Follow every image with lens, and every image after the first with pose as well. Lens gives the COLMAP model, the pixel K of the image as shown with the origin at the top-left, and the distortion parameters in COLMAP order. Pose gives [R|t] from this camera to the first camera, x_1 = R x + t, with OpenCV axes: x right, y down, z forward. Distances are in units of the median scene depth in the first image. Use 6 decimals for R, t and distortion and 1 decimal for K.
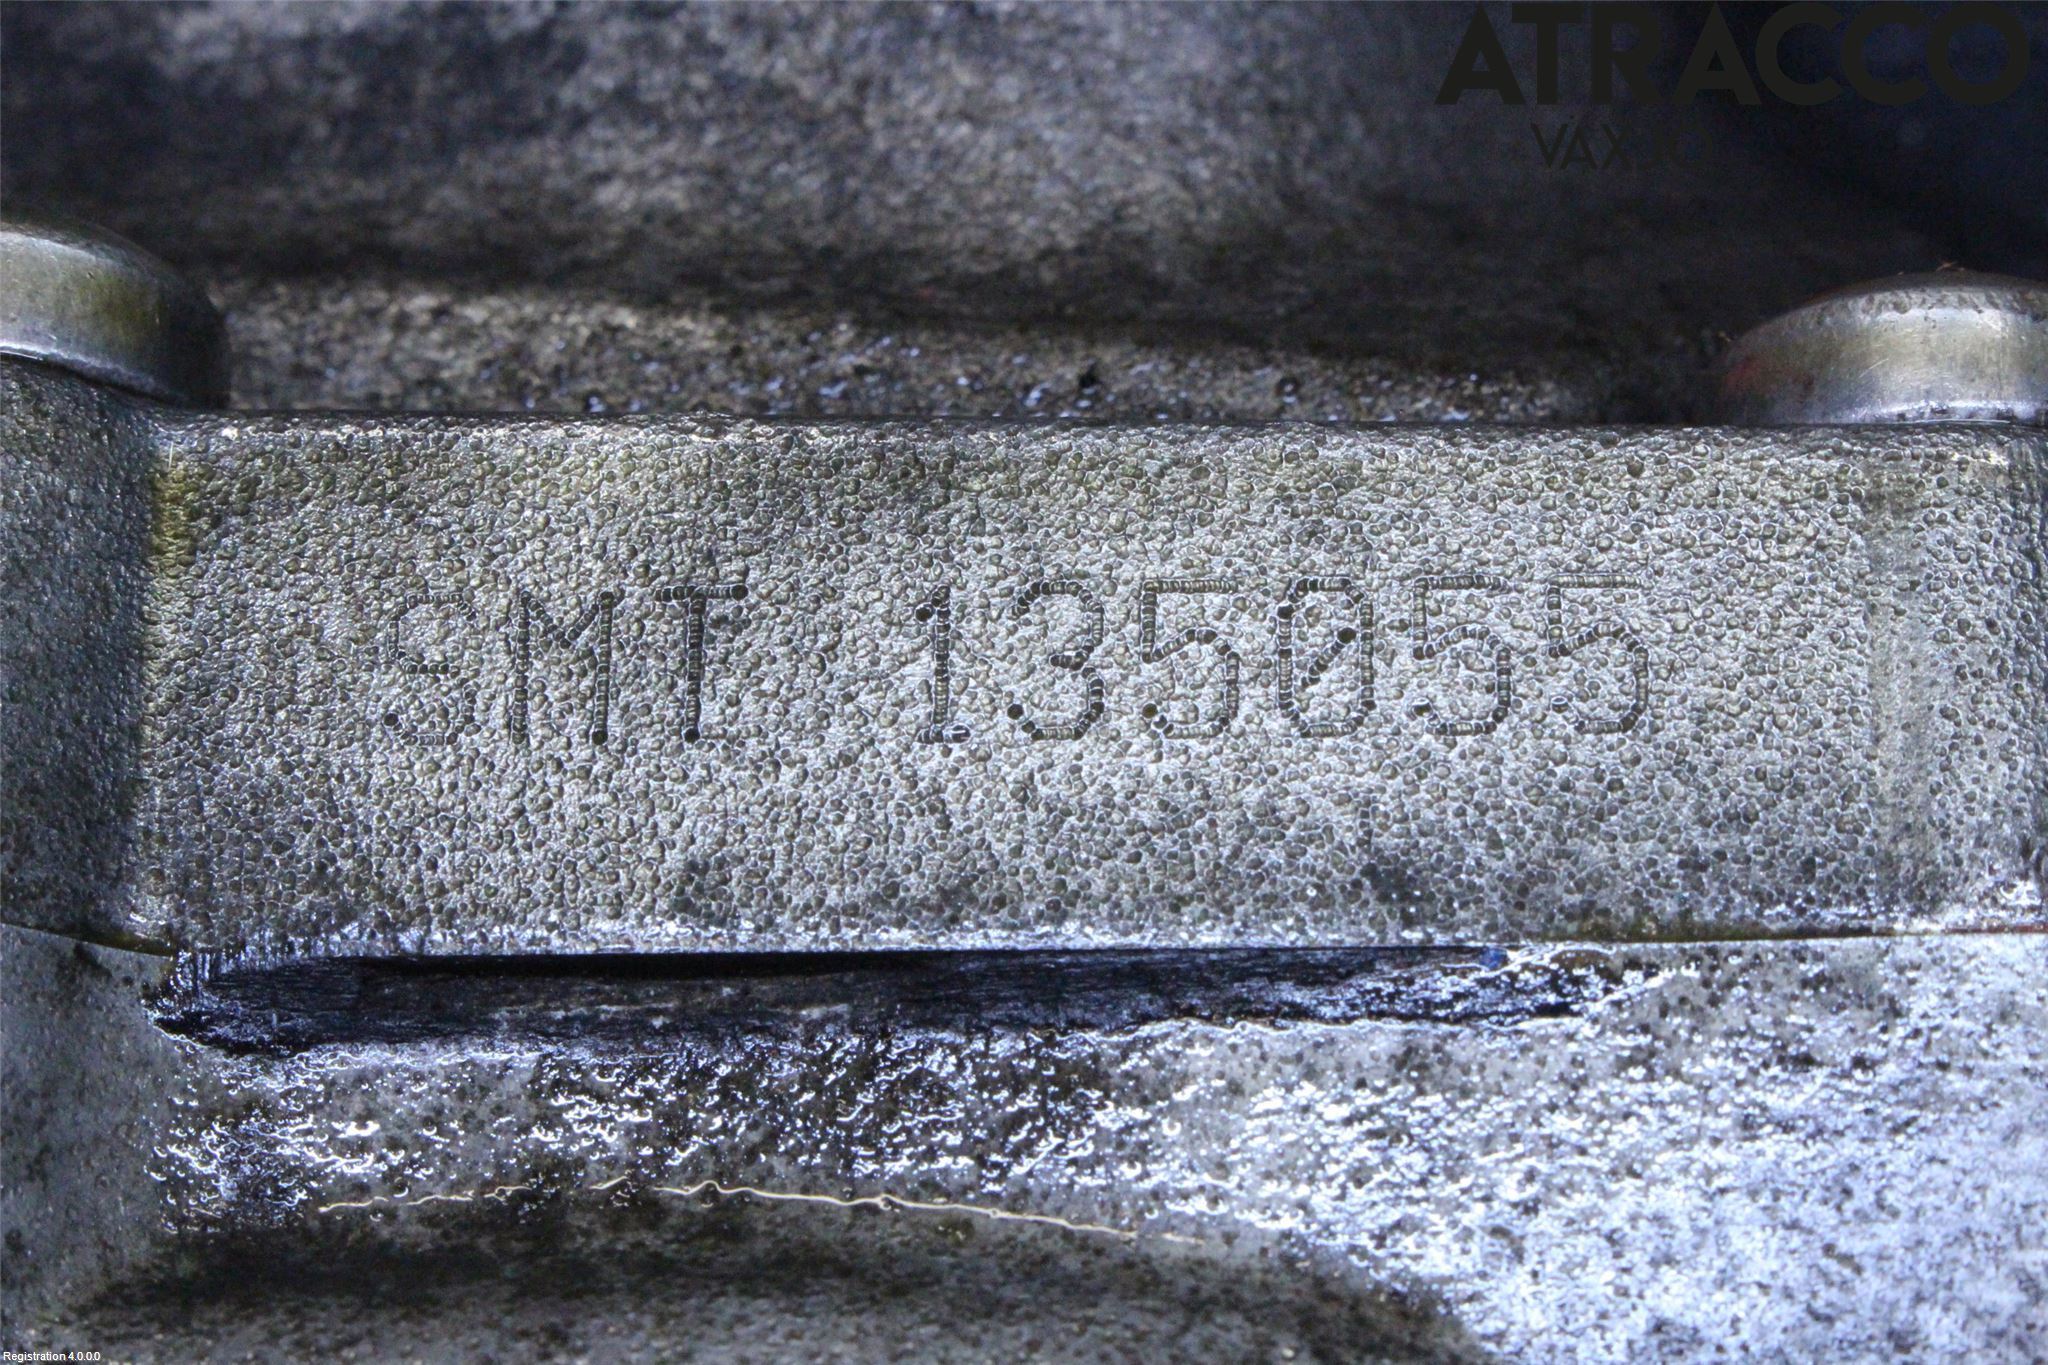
lens RADIAL K [[3238.3, 0, 1026.7], [0, 3238.3, 681.8], [0, 0, 1]] dist [-0.010806, 0.000000]
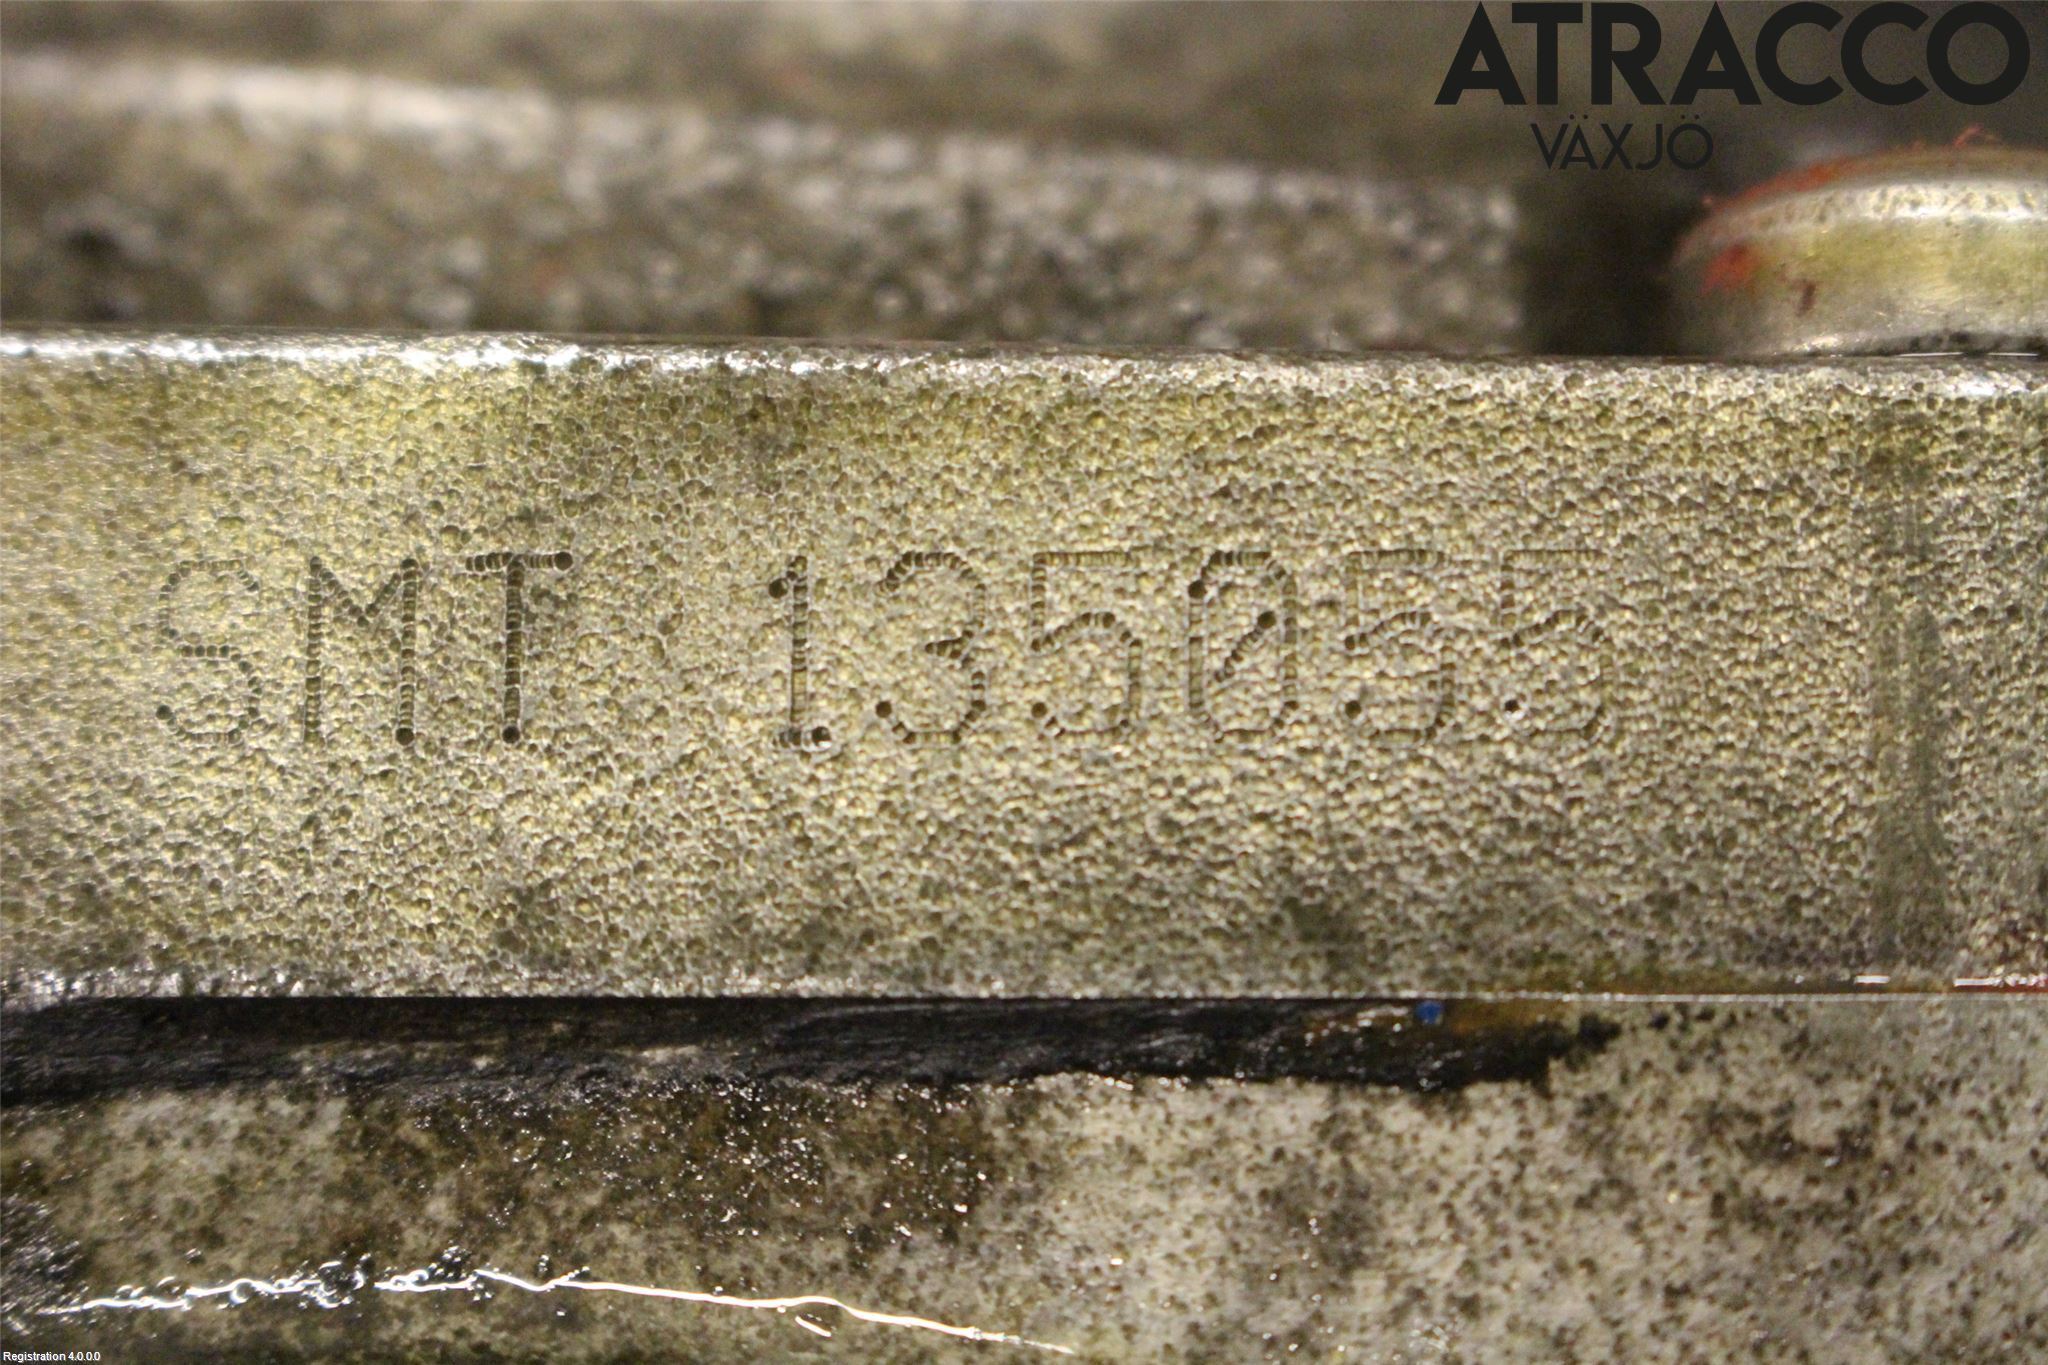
lens RADIAL K [[3238.3, 0, 1021.0], [0, 3238.3, 683.0], [0, 0, 1]] dist [-0.010806, 0.000000]
pose [[0.999837, -0.009685, 0.015246, 0.020196], [0.007079, 0.986673, 0.162562, -0.138300], [-0.016617, -0.162427, 0.986581, 0.148631]]
